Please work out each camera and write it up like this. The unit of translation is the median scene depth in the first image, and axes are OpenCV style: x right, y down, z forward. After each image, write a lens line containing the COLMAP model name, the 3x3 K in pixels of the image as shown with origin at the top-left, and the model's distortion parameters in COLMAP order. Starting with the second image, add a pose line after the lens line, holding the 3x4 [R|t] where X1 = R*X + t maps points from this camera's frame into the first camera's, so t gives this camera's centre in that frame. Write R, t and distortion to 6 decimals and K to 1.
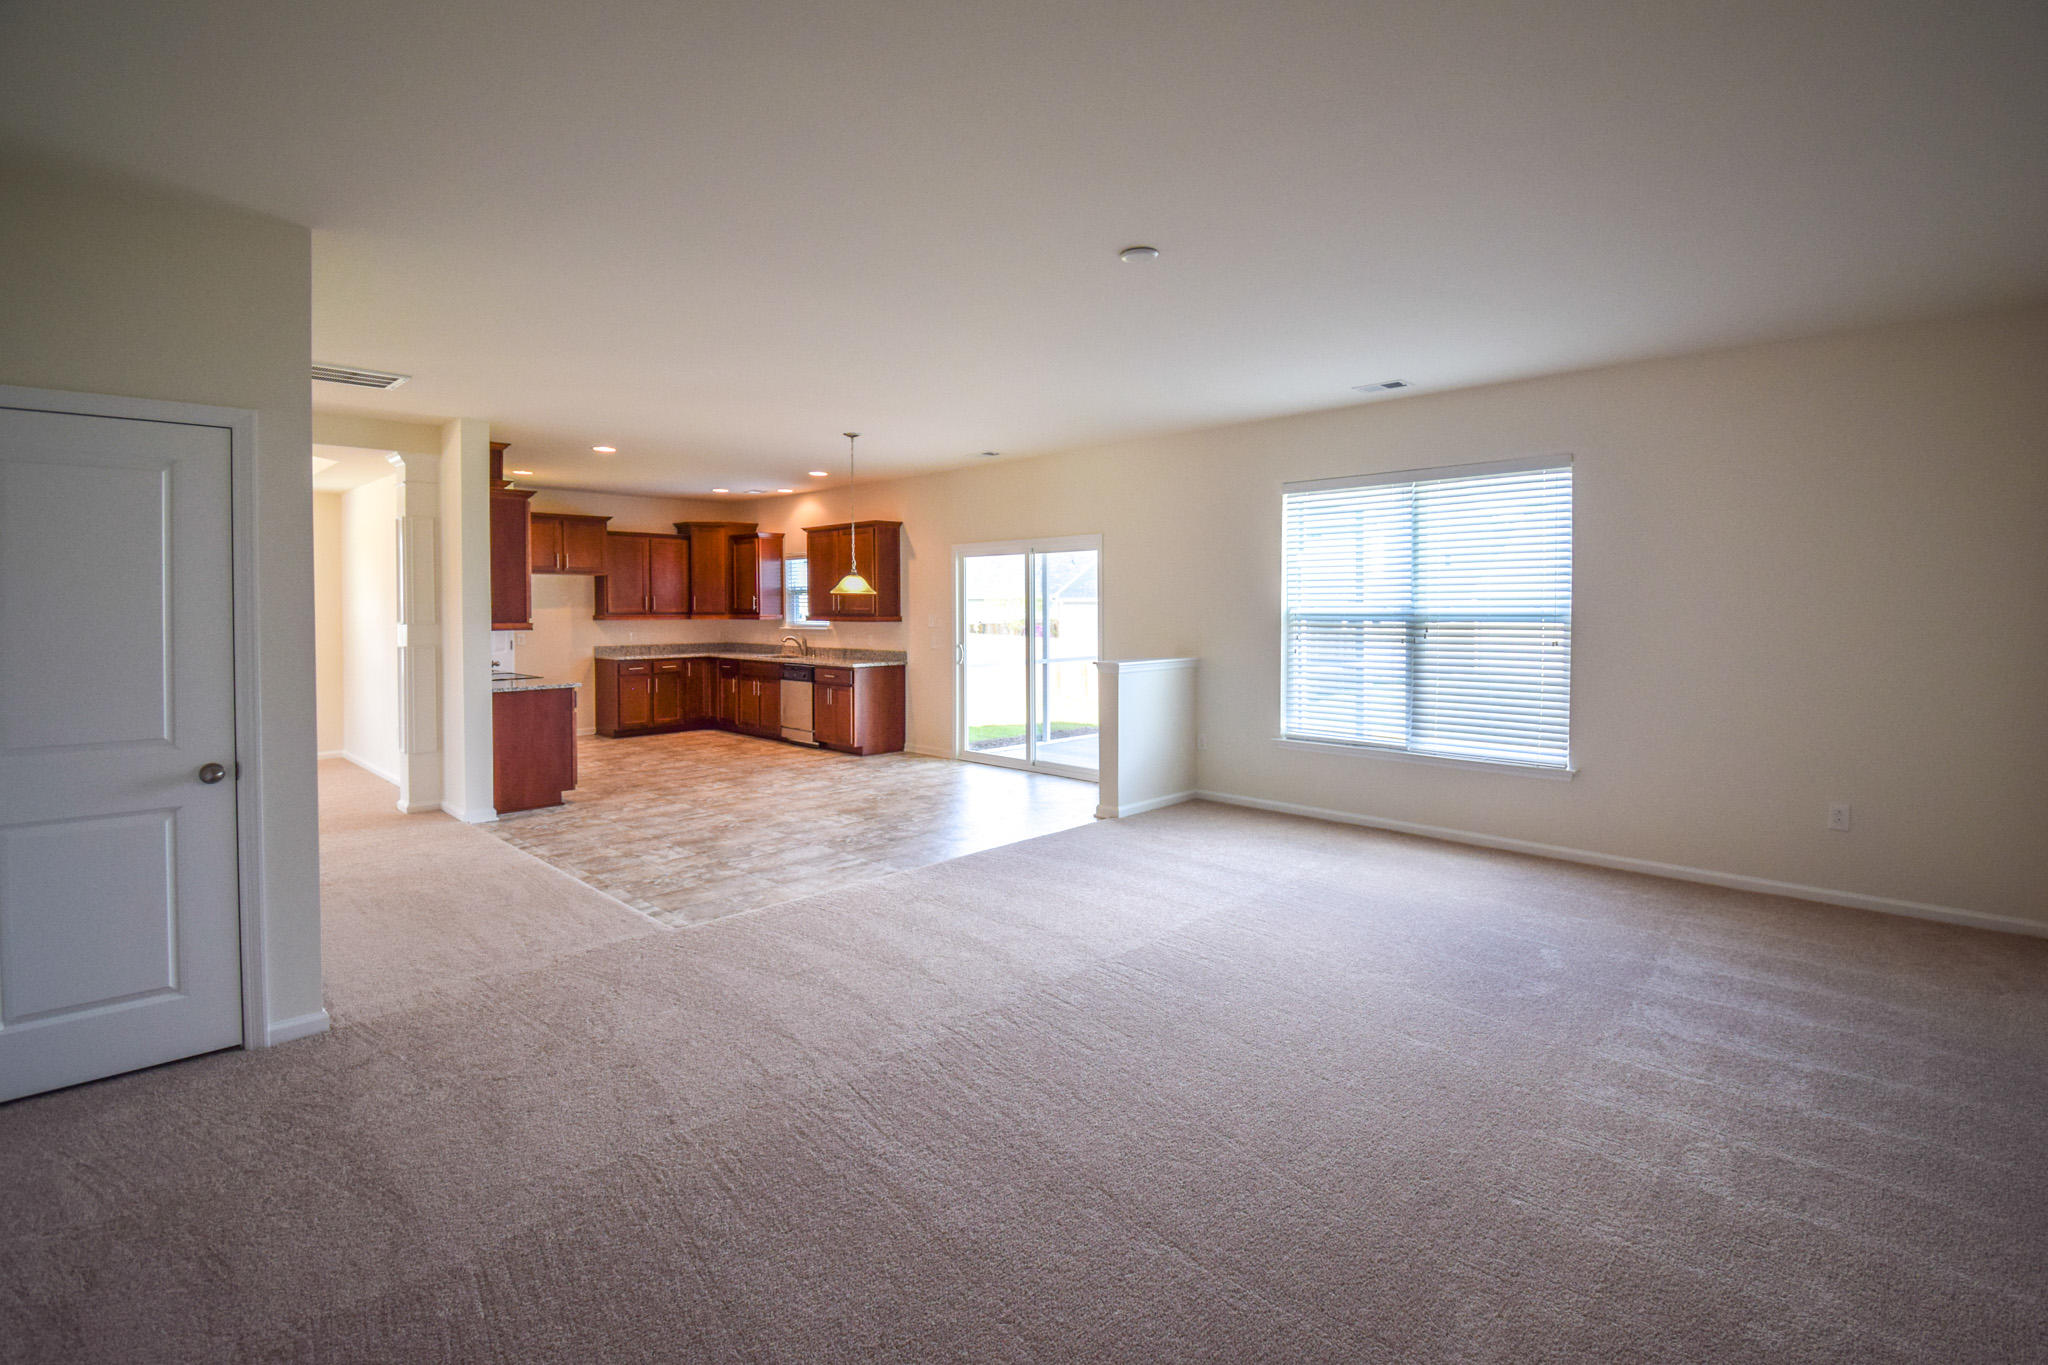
lens RADIAL K [[1019.4, 0, 1048.9], [0, 1019.4, 620.3], [0, 0, 1]] dist [0.043933, -0.020210]
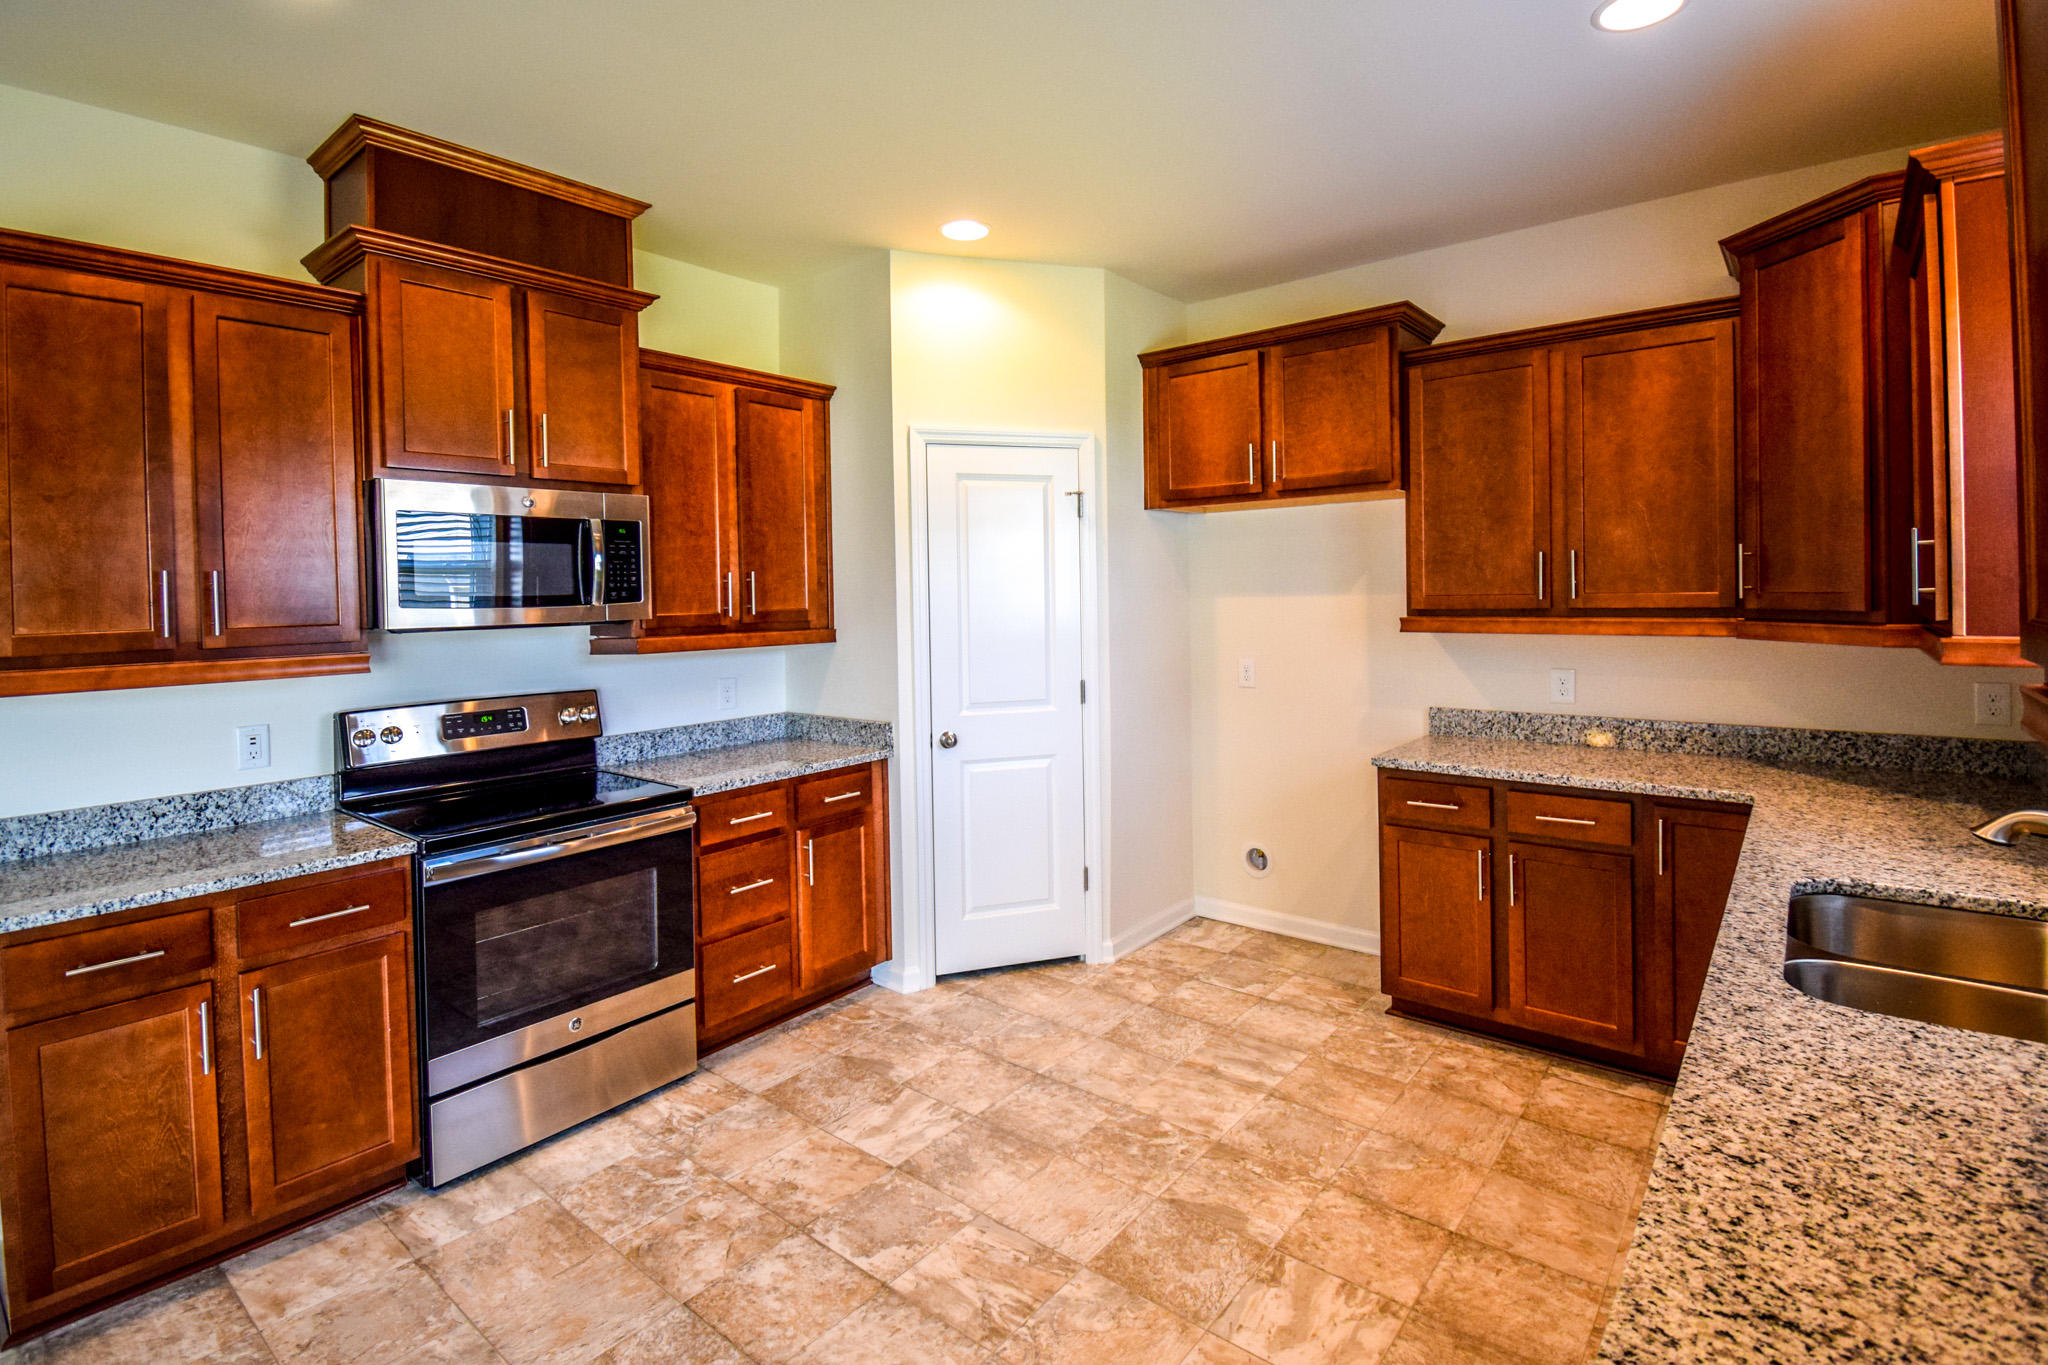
lens RADIAL K [[968.4, 0, 1030.2], [0, 968.4, 601.3], [0, 0, 1]] dist [0.019668, -0.021423]
pose [[0.087653, 0.012837, -0.996068, -0.137870], [0.003745, 0.999906, 0.013216, -0.013780], [0.996144, -0.004889, 0.087597, 0.841059]]
